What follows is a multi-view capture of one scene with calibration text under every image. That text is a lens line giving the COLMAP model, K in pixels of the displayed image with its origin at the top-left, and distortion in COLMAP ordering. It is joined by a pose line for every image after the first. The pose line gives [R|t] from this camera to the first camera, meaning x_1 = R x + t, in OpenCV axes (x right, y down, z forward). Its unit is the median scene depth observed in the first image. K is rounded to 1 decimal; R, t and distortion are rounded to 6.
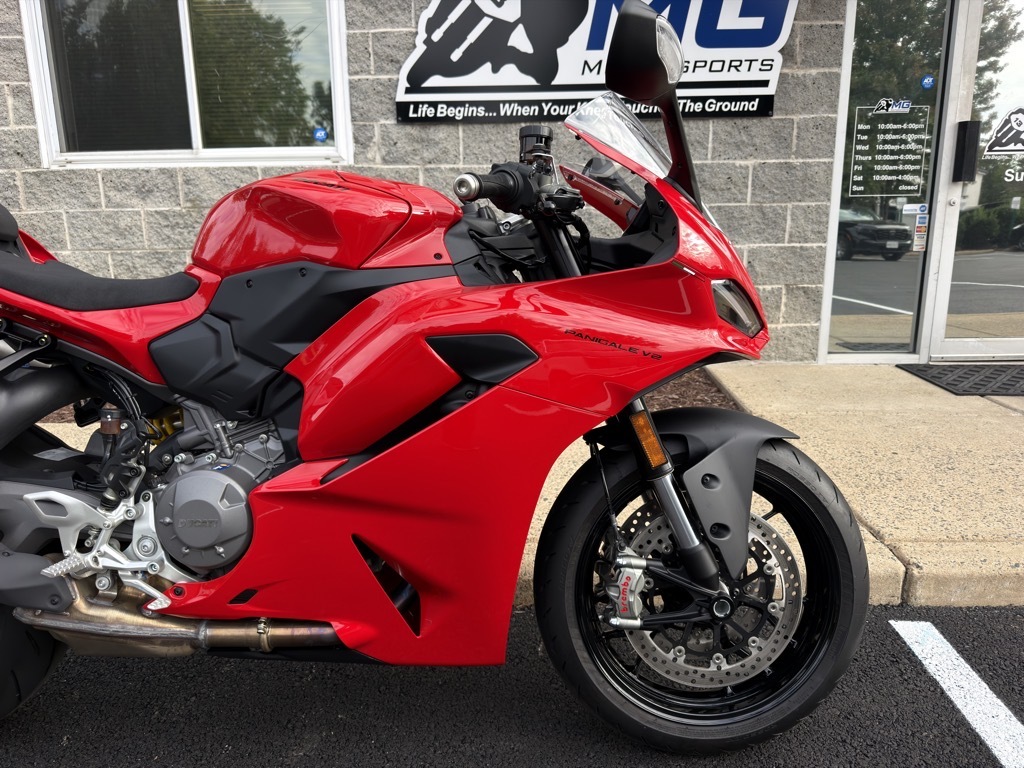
lens RADIAL K [[707.4, 0, 520.9], [0, 707.4, 394.4], [0, 0, 1]] dist [-0.006447, -0.016183]
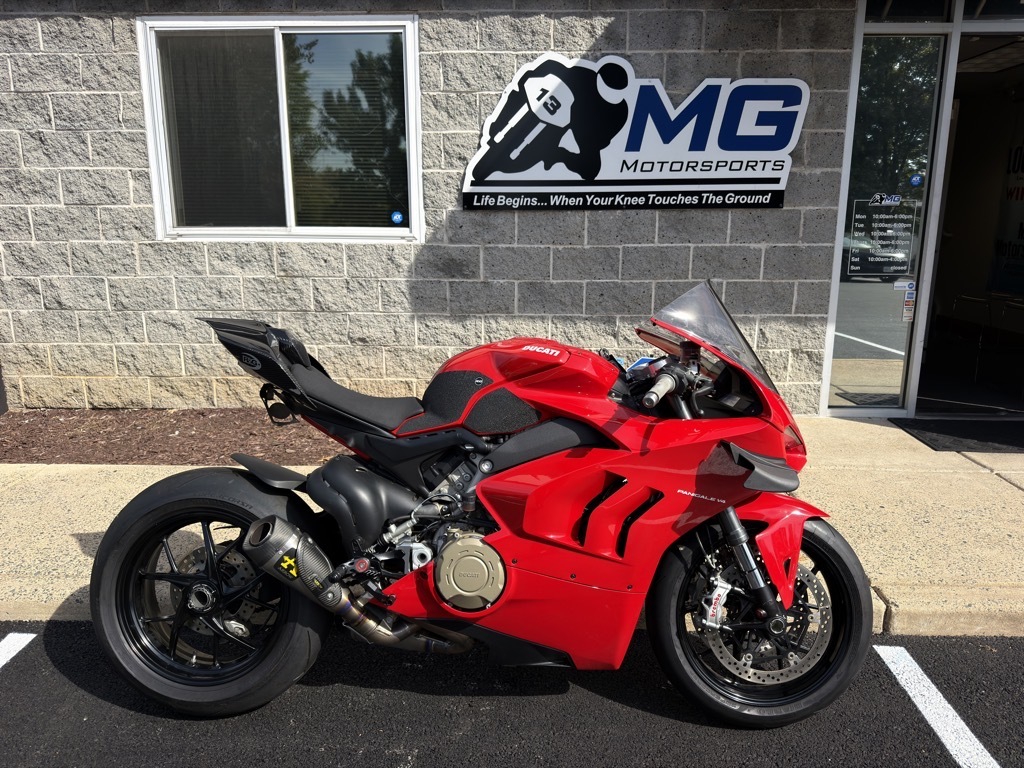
lens RADIAL K [[707.4, 0, 513.0], [0, 707.4, 391.3], [0, 0, 1]] dist [-0.006447, -0.016183]
pose [[0.999862, 0.015106, -0.006902, -0.079375], [-0.015204, 0.999781, -0.014349, -0.065656], [0.006684, 0.014452, 0.999873, -0.174076]]
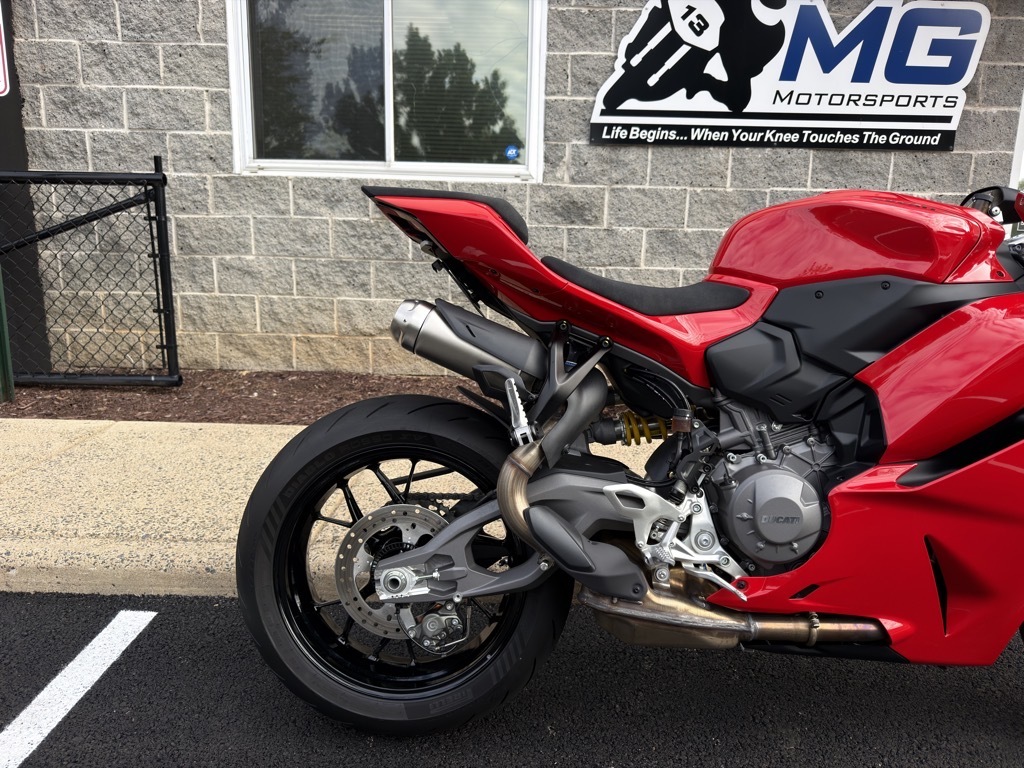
lens RADIAL K [[707.4, 0, 508.7], [0, 707.4, 397.7], [0, 0, 1]] dist [-0.006447, -0.016183]
pose [[0.999453, 0.032500, 0.006055, -0.290292], [-0.032359, 0.999233, -0.022066, 0.012196], [-0.006767, 0.021858, 0.999738, -0.018992]]
